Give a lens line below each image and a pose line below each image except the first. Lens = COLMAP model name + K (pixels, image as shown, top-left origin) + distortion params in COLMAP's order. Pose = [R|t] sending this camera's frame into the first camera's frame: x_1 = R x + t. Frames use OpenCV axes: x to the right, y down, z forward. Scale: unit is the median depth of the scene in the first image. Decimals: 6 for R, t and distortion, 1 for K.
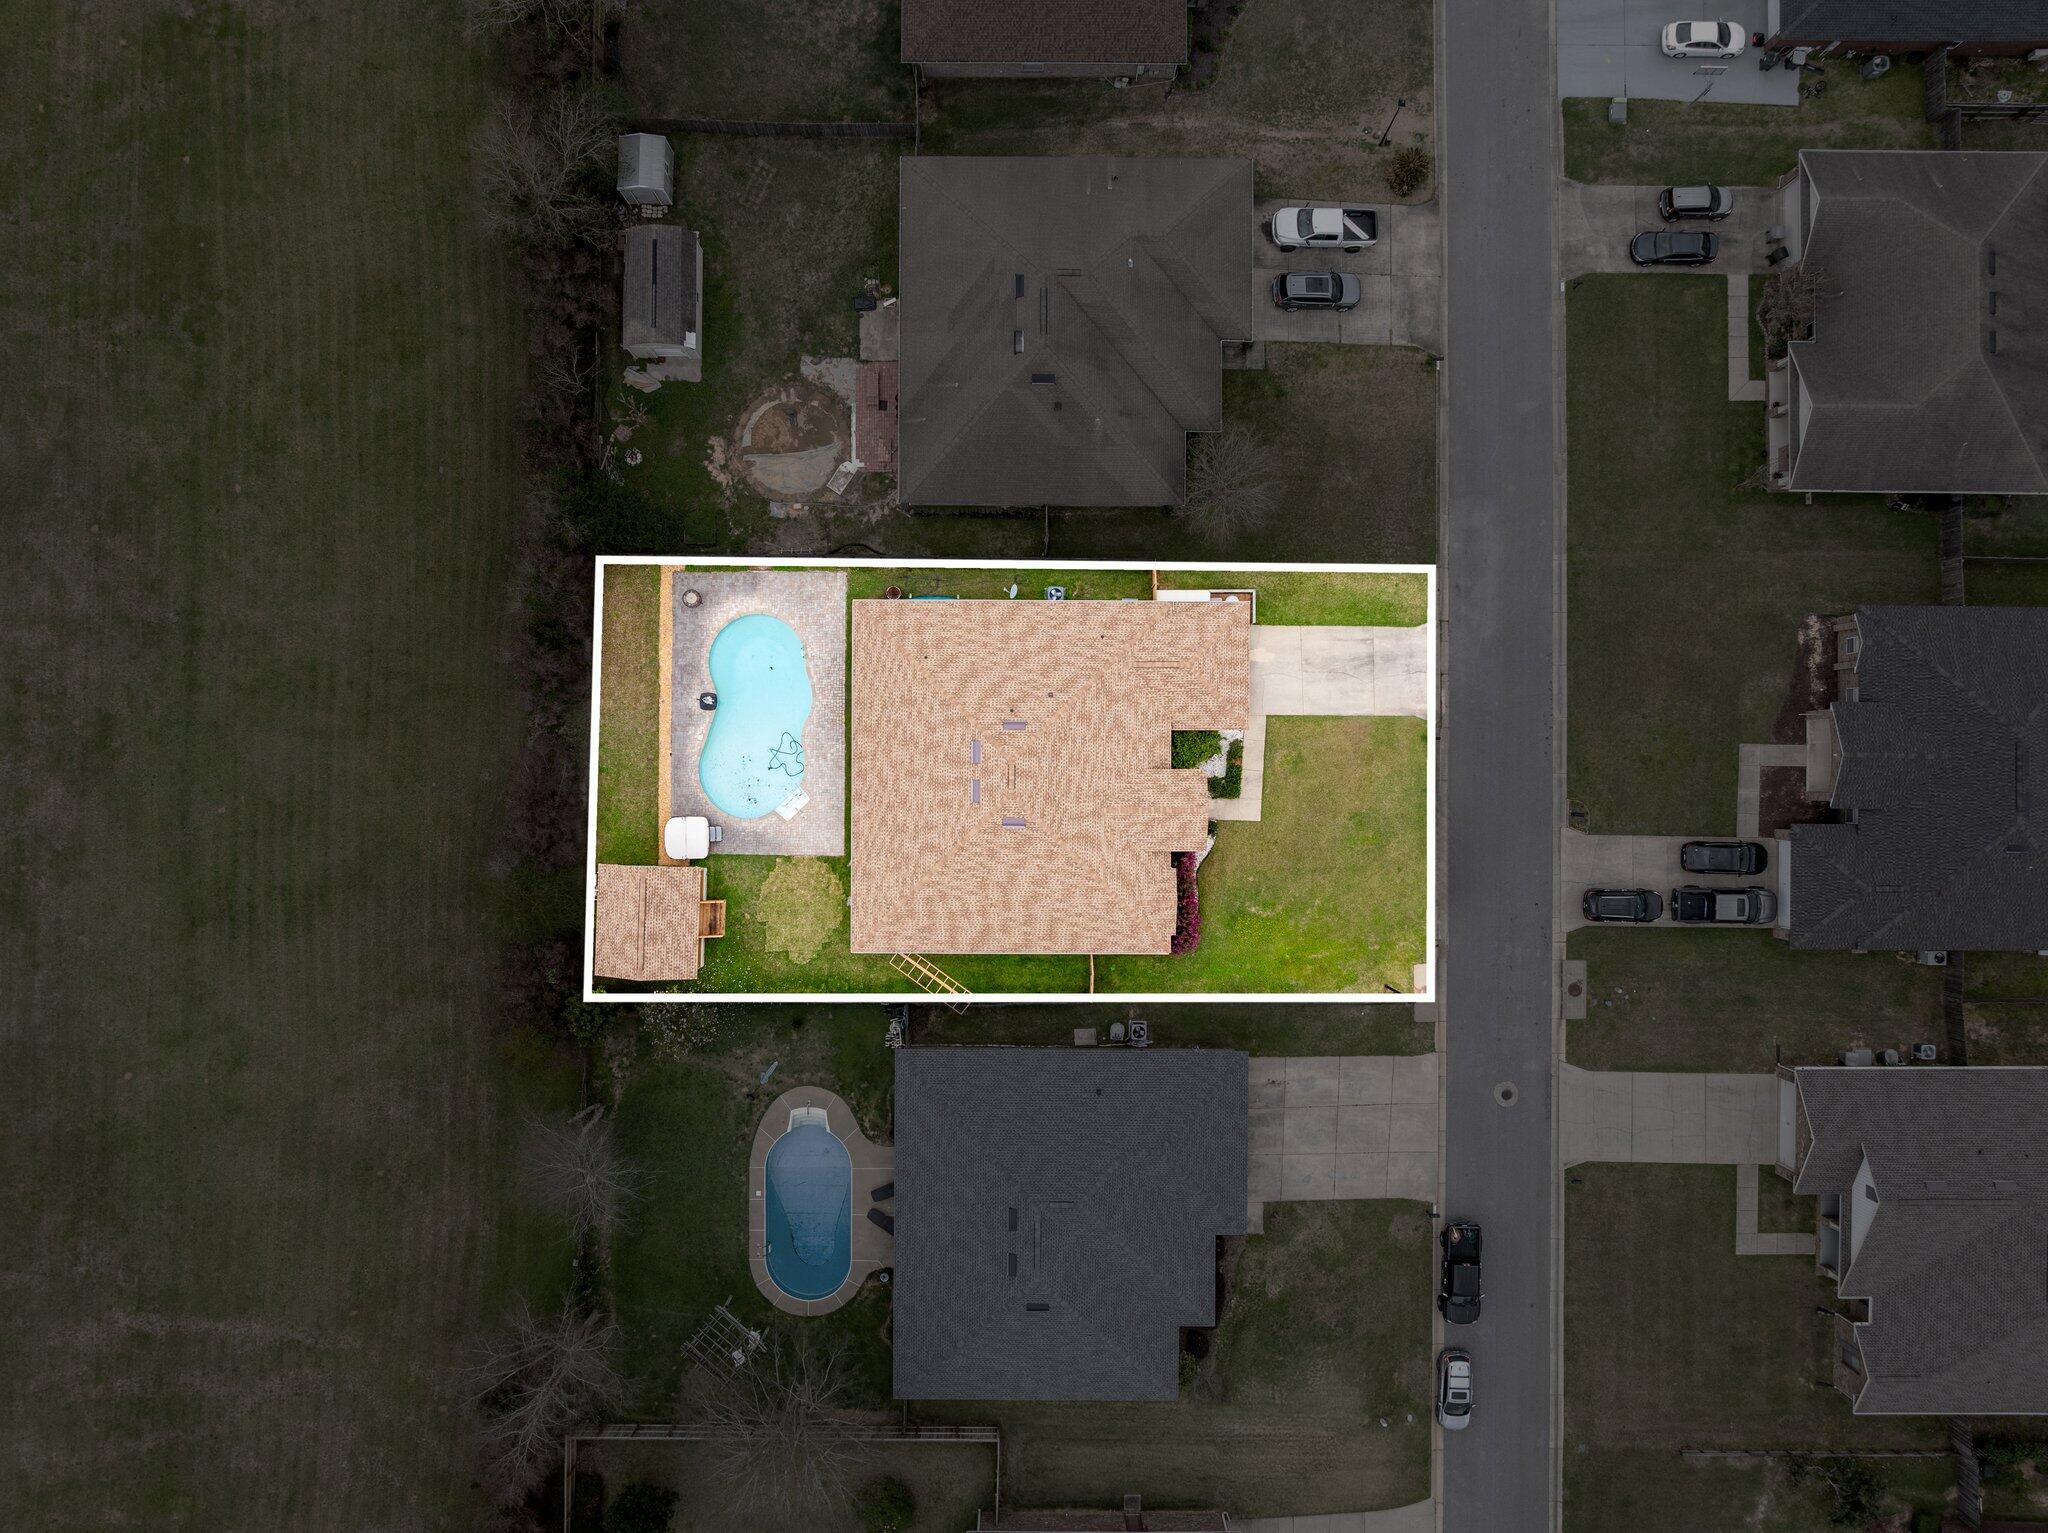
lens RADIAL K [[1442.2, 0, 1024.0], [0, 1442.2, 766.5], [0, 0, 1]] dist [-0.024051, -0.002065]
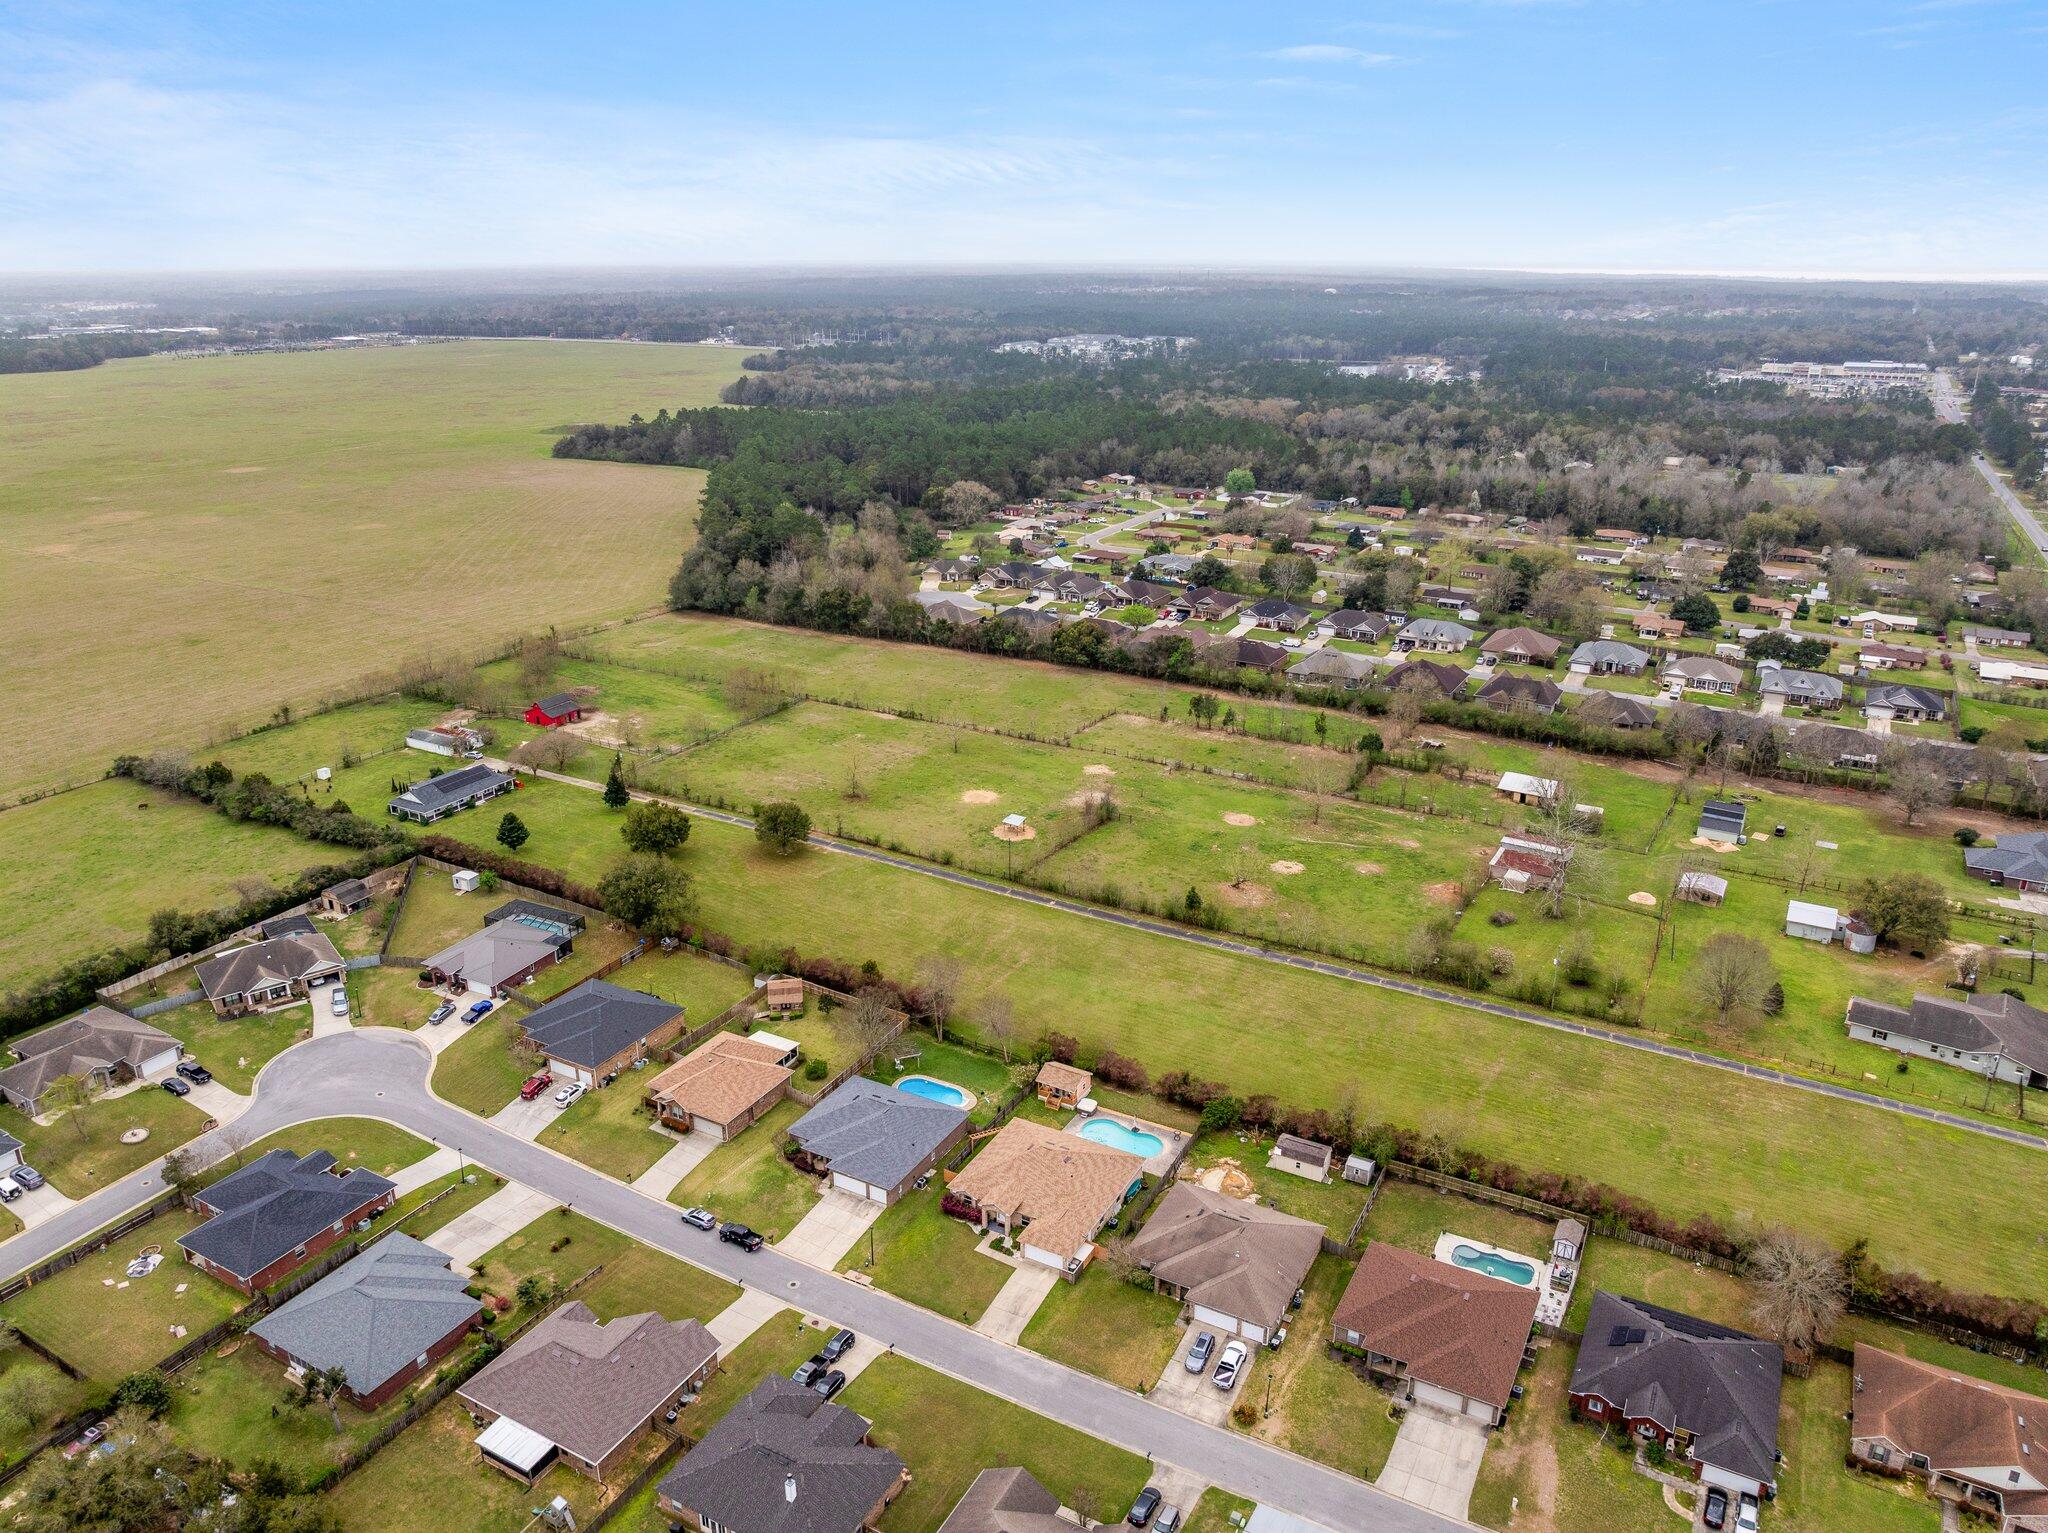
lens RADIAL K [[1442.2, 0, 1024.0], [0, 1442.2, 766.5], [0, 0, 1]] dist [-0.024051, -0.002065]
pose [[-0.479538, 0.293520, -0.826976, 1.643583], [-0.877506, -0.154821, 0.453887, -0.861381], [0.005192, 0.943333, 0.331808, -0.351376]]
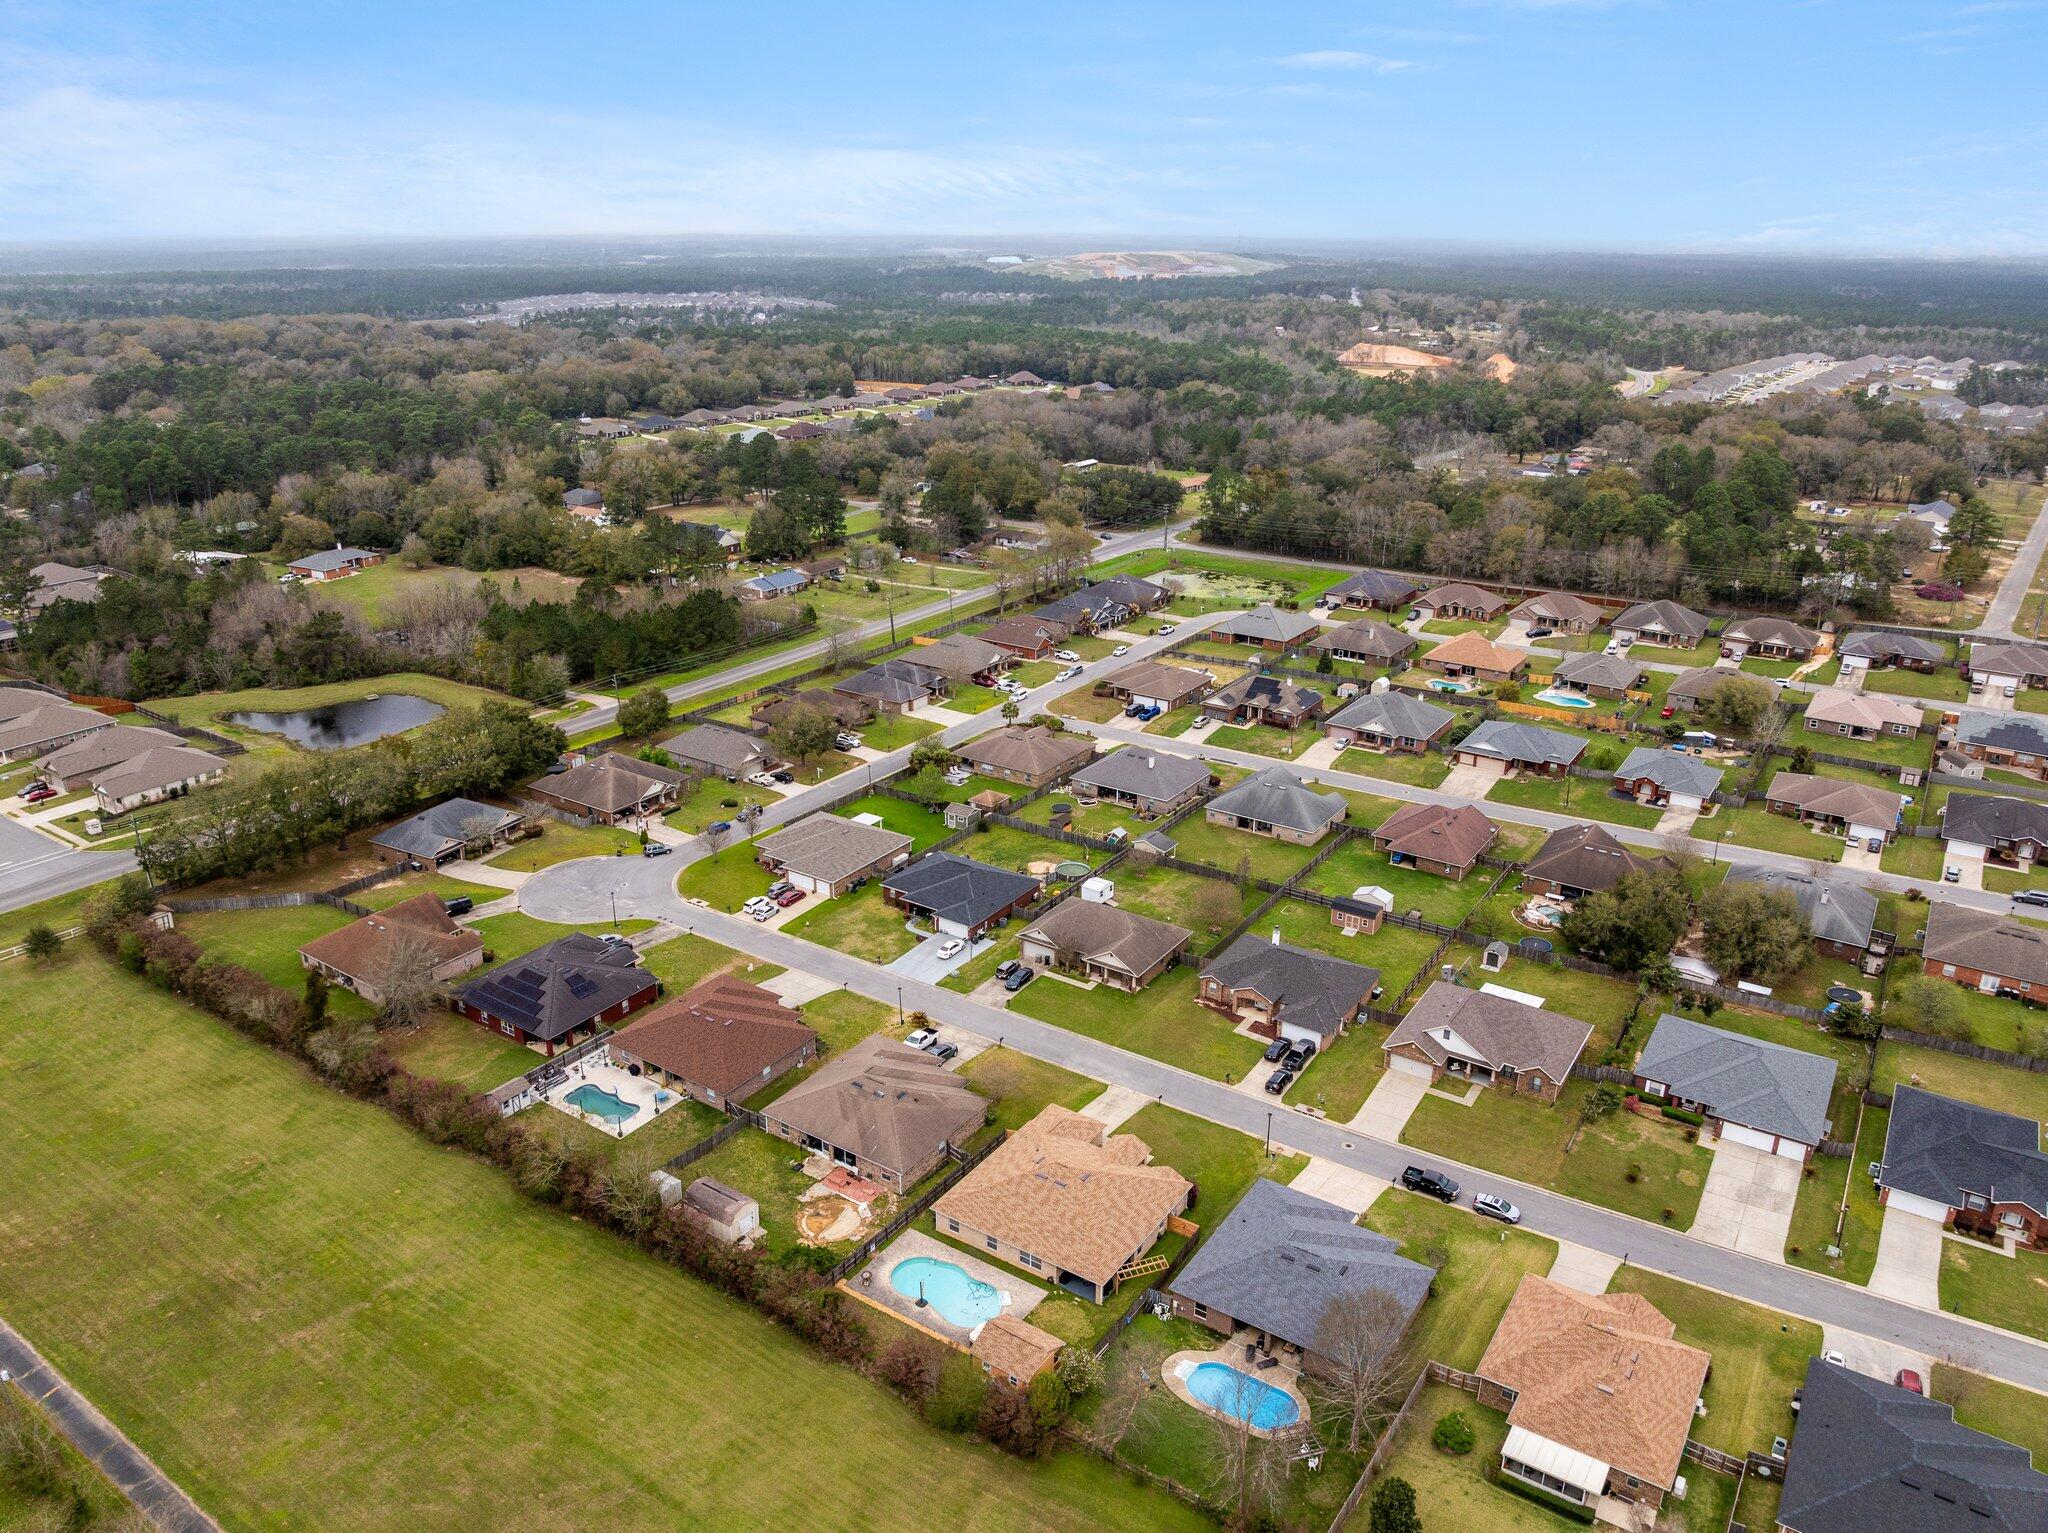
lens RADIAL K [[1442.2, 0, 1024.0], [0, 1442.2, 766.5], [0, 0, 1]] dist [-0.024051, -0.002065]
pose [[0.550834, -0.285112, 0.784406, -1.226313], [0.834523, 0.202139, -0.512554, 0.738485], [-0.012424, 0.936937, 0.349277, -0.106007]]
